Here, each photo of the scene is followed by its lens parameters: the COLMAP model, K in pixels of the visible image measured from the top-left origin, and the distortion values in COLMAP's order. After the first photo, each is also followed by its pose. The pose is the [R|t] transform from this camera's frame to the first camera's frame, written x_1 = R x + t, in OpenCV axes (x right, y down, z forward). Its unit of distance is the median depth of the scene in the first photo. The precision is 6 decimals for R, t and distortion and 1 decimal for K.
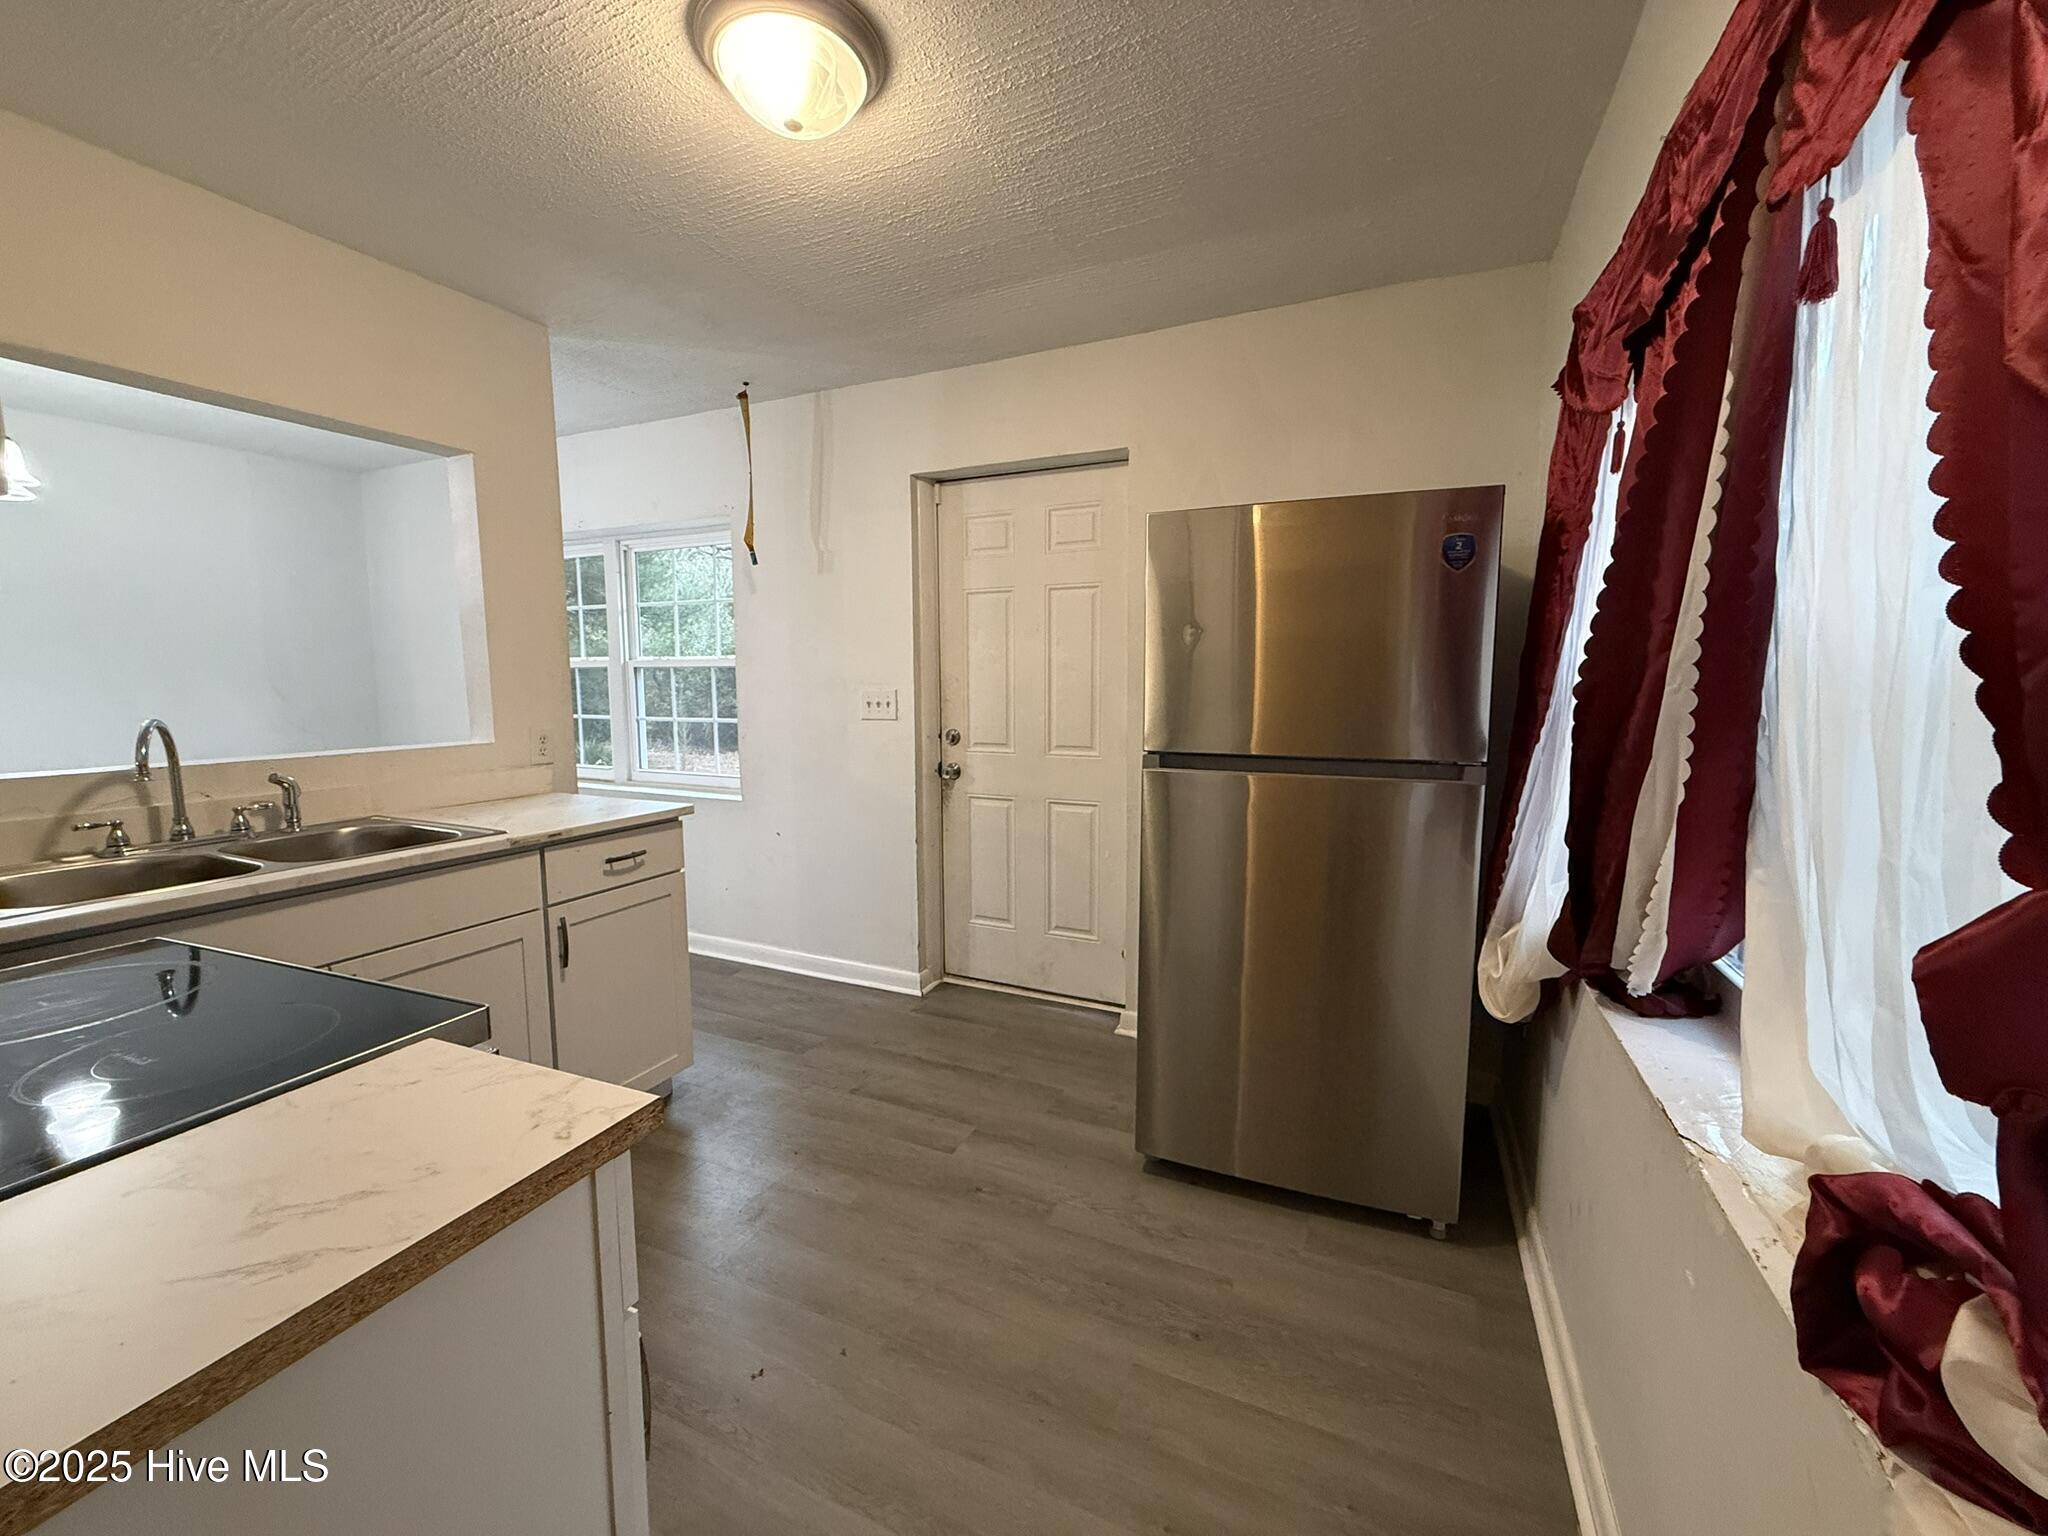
lens RADIAL K [[816.1, 0, 1024.0], [0, 816.1, 768.0], [0, 0, 1]] dist [-0.001524, 0.000196]
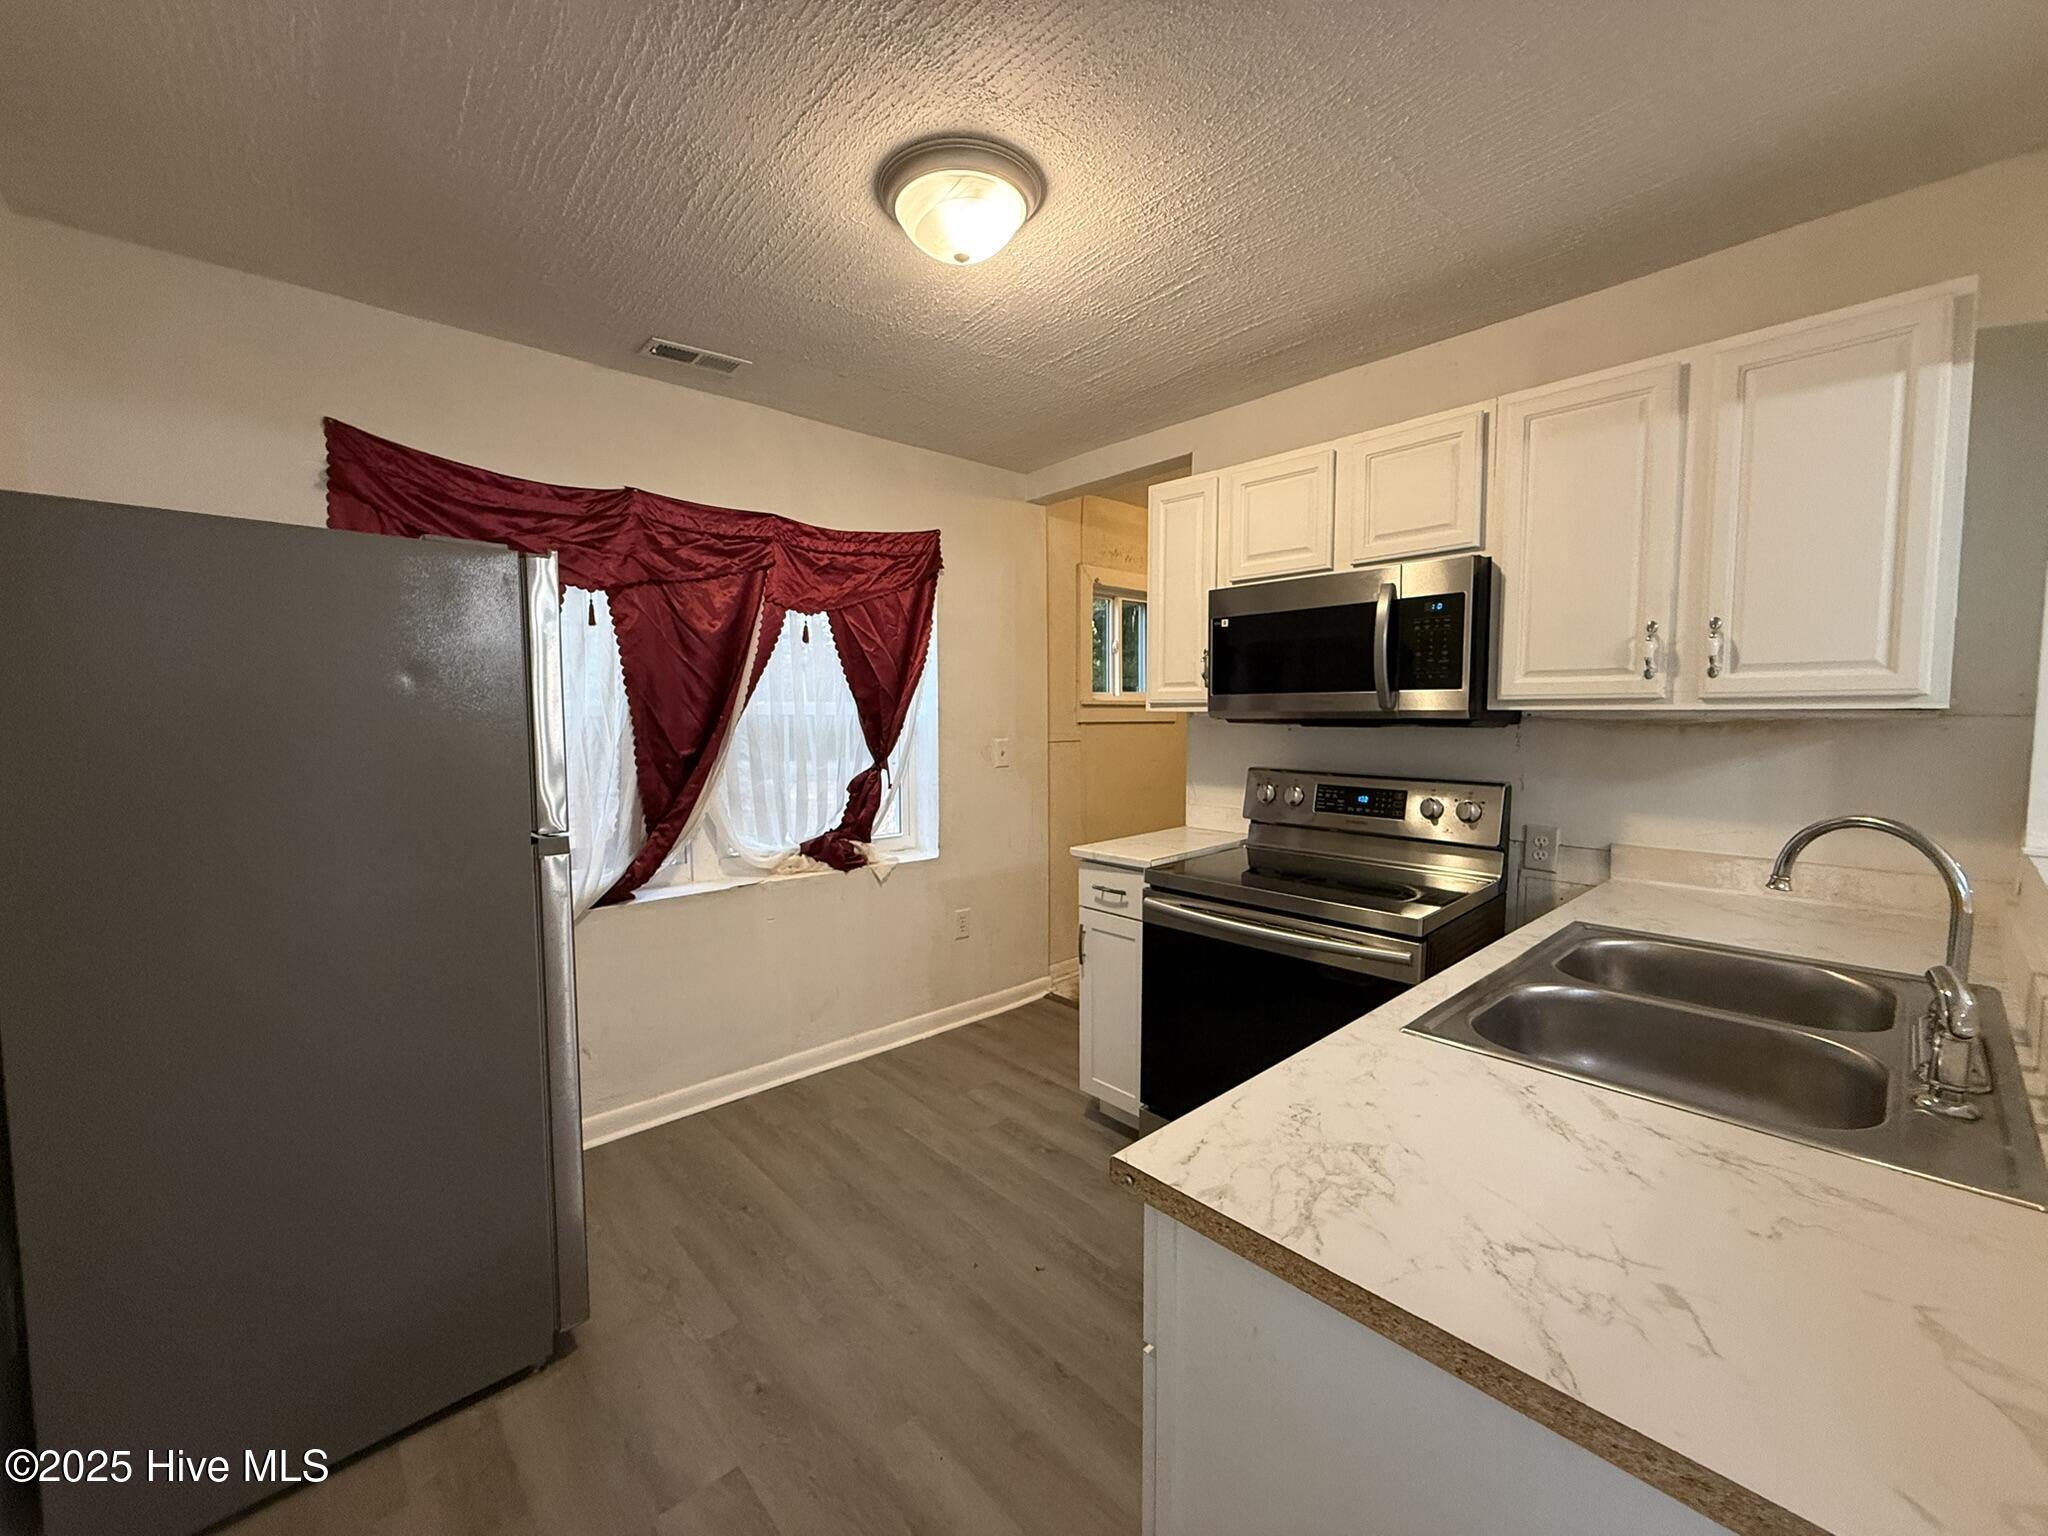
lens RADIAL K [[816.1, 0, 1024.0], [0, 816.1, 768.0], [0, 0, 1]] dist [-0.001524, 0.000196]
pose [[-0.921328, -0.023675, 0.388066, -0.848788], [0.044549, 0.985141, 0.165869, -0.275379], [-0.386226, 0.170108, -0.906583, 2.216787]]
